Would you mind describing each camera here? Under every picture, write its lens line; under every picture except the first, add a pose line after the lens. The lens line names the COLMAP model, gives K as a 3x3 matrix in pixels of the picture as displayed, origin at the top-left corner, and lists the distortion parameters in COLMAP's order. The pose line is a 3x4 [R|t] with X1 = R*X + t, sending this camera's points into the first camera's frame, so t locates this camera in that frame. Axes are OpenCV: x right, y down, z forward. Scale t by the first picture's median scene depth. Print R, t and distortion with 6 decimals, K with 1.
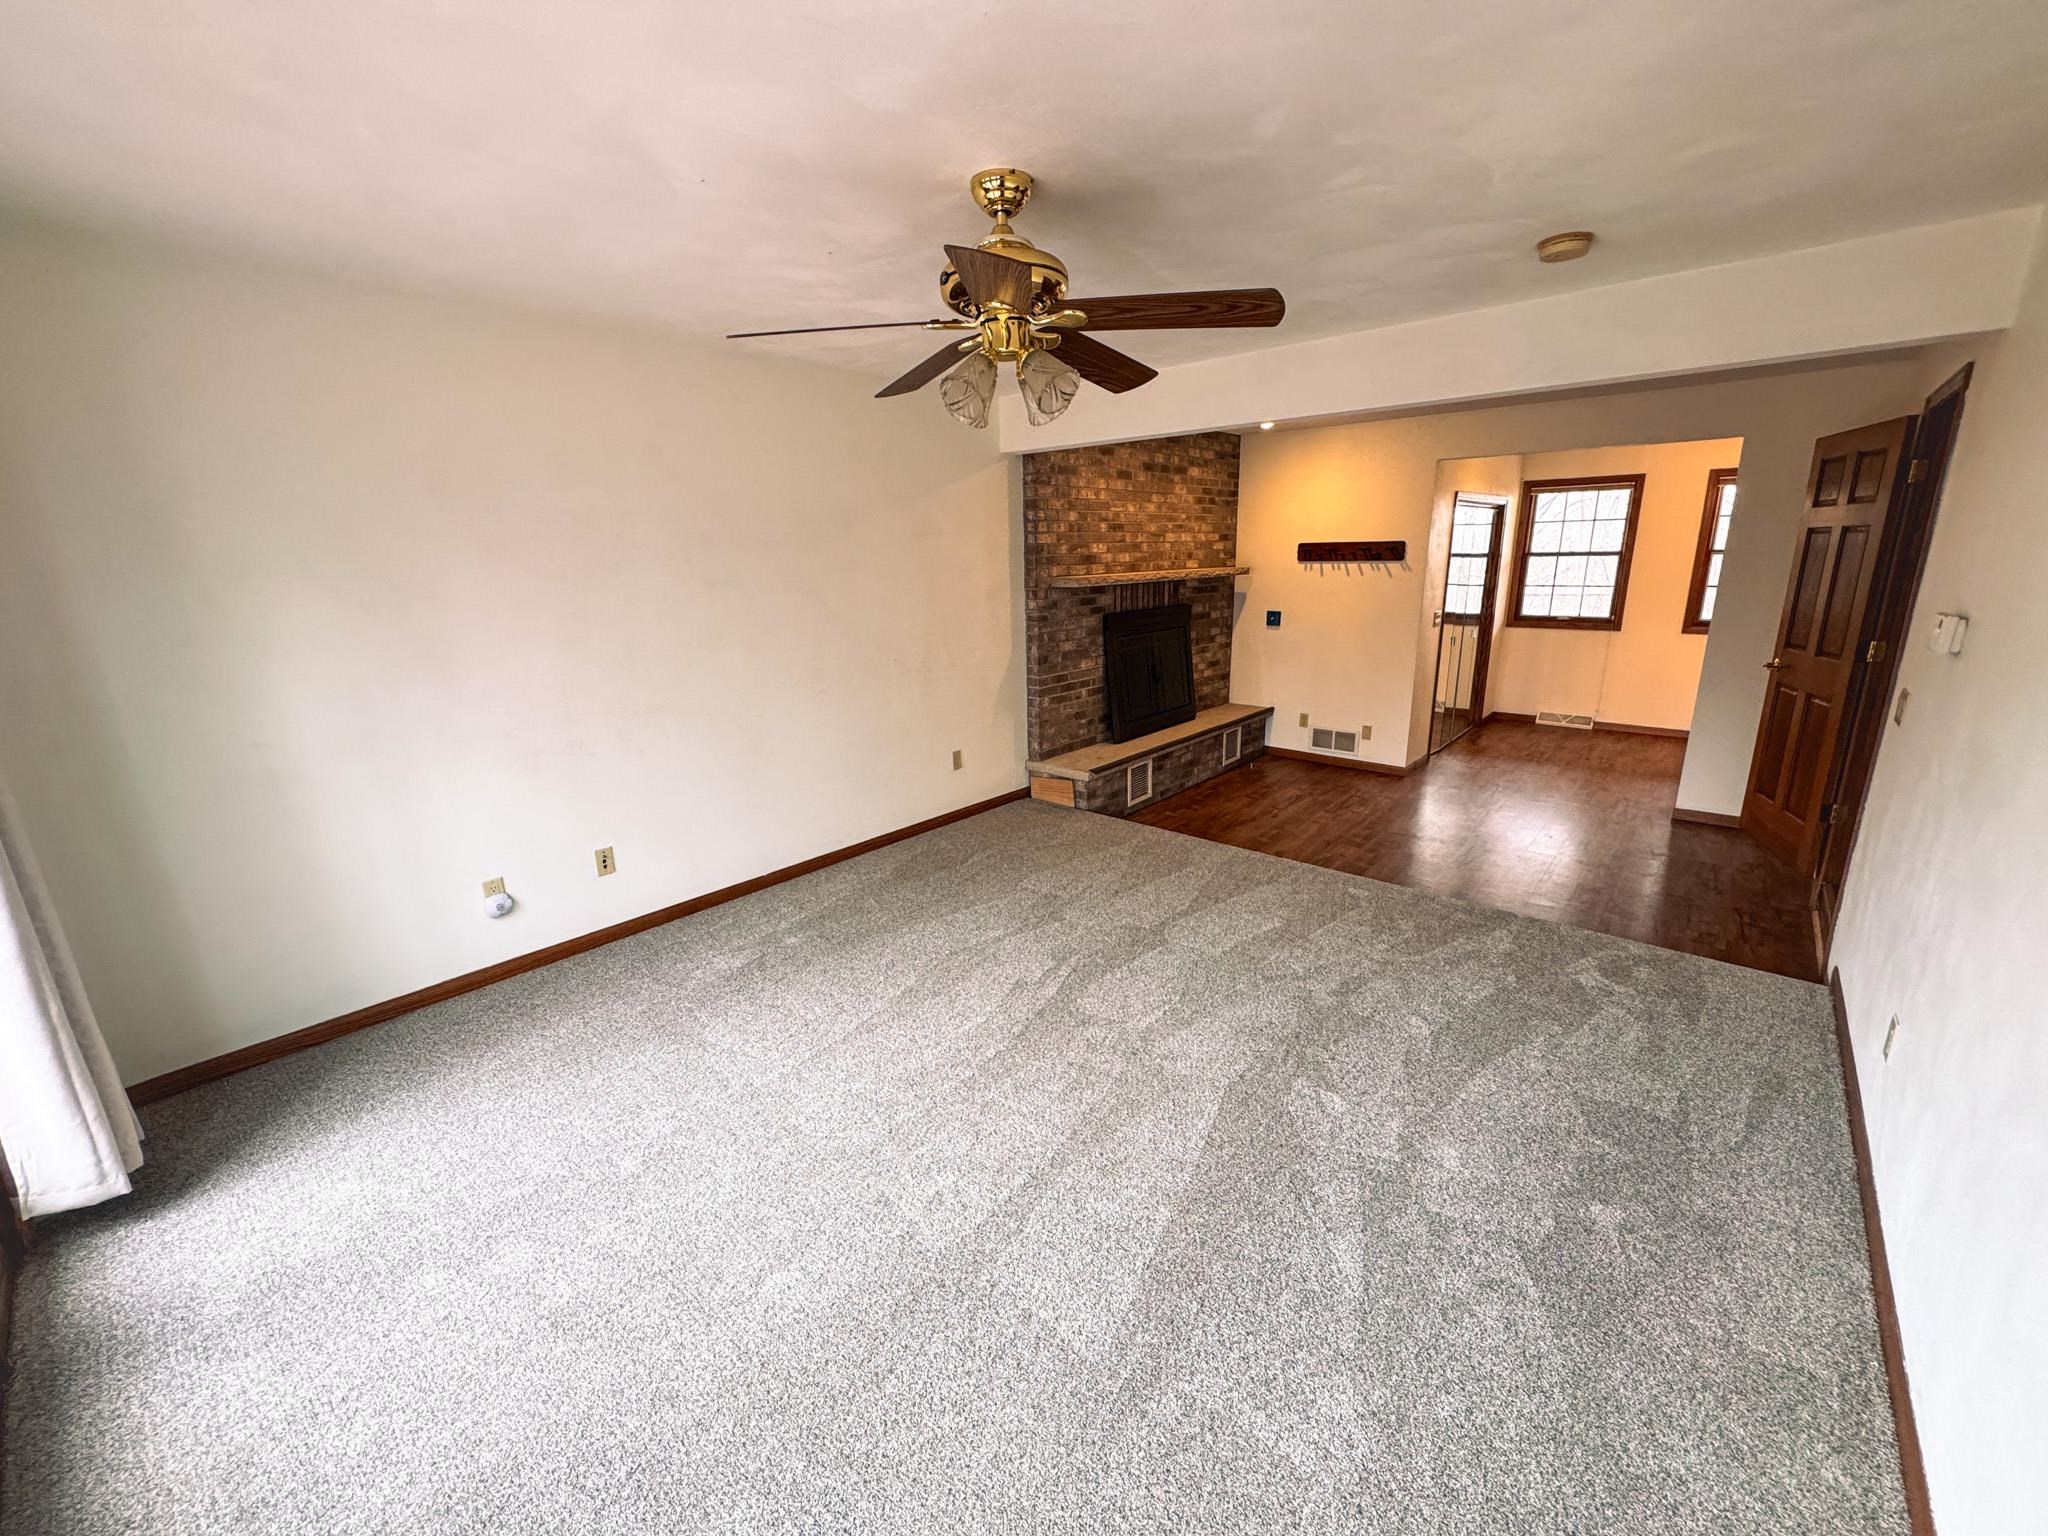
lens RADIAL K [[823.9, 0, 1024.0], [0, 823.9, 768.0], [0, 0, 1]] dist [-0.001097, -0.000414]
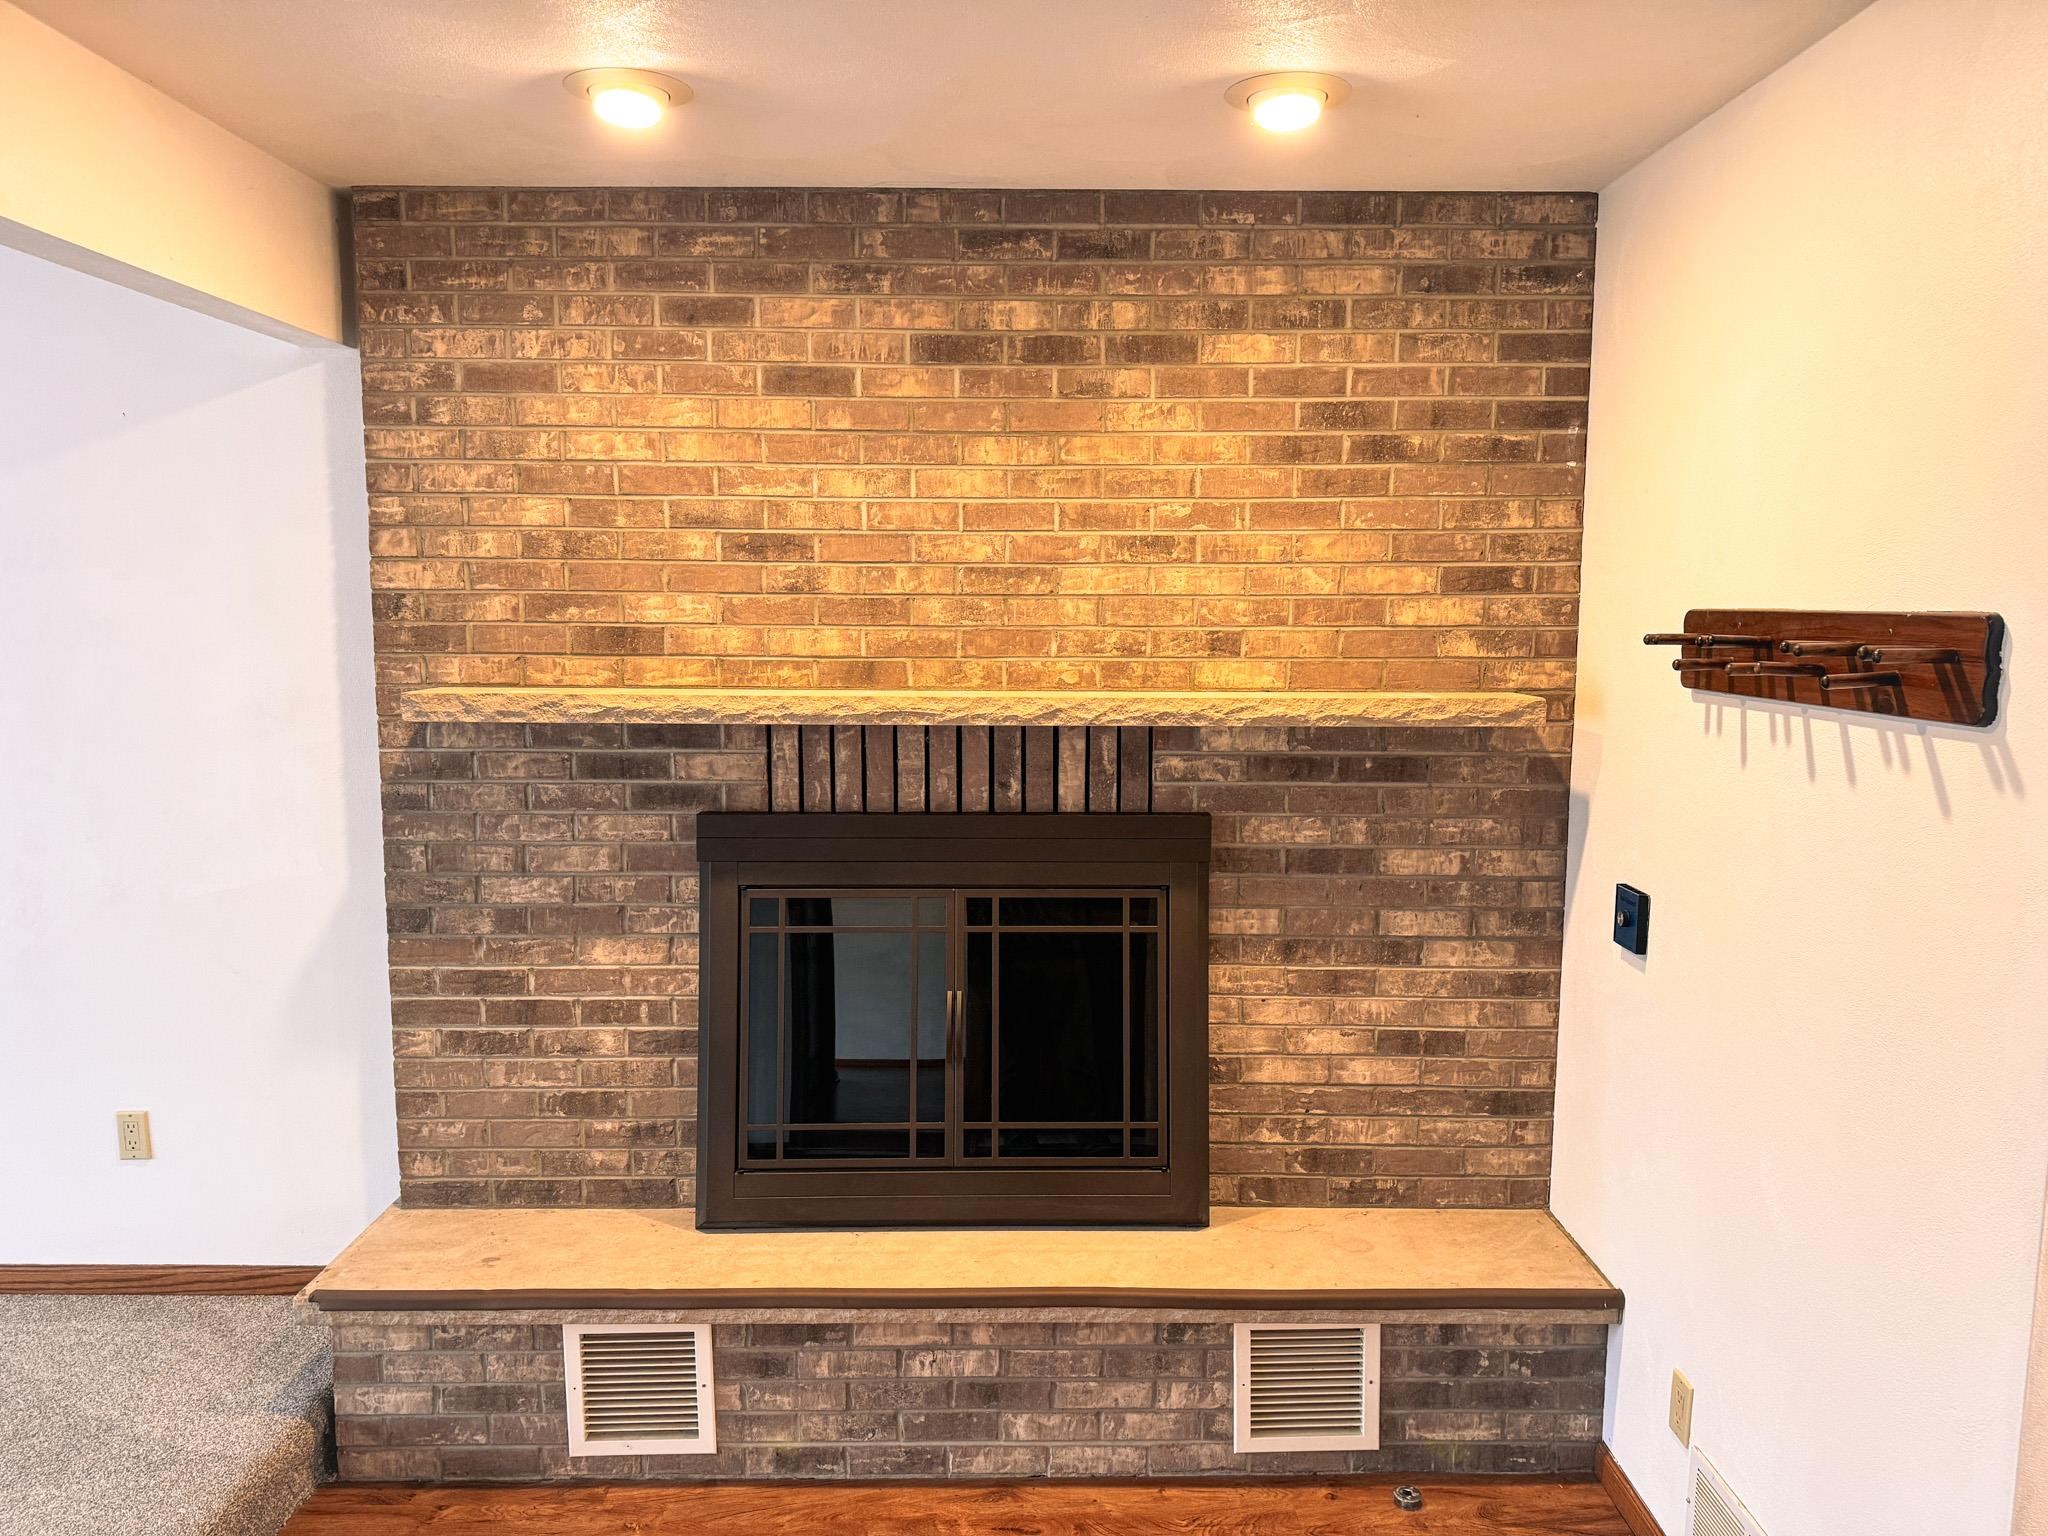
lens RADIAL K [[1424.7, 0, 1025.4], [0, 1424.7, 776.0], [0, 0, 1]] dist [0.164809, -0.322587]
pose [[0.664165, 0.111385, -0.739242, 0.536552], [-0.208163, 0.977285, -0.039771, -0.185211], [0.718020, 0.180297, 0.672264, 0.648643]]
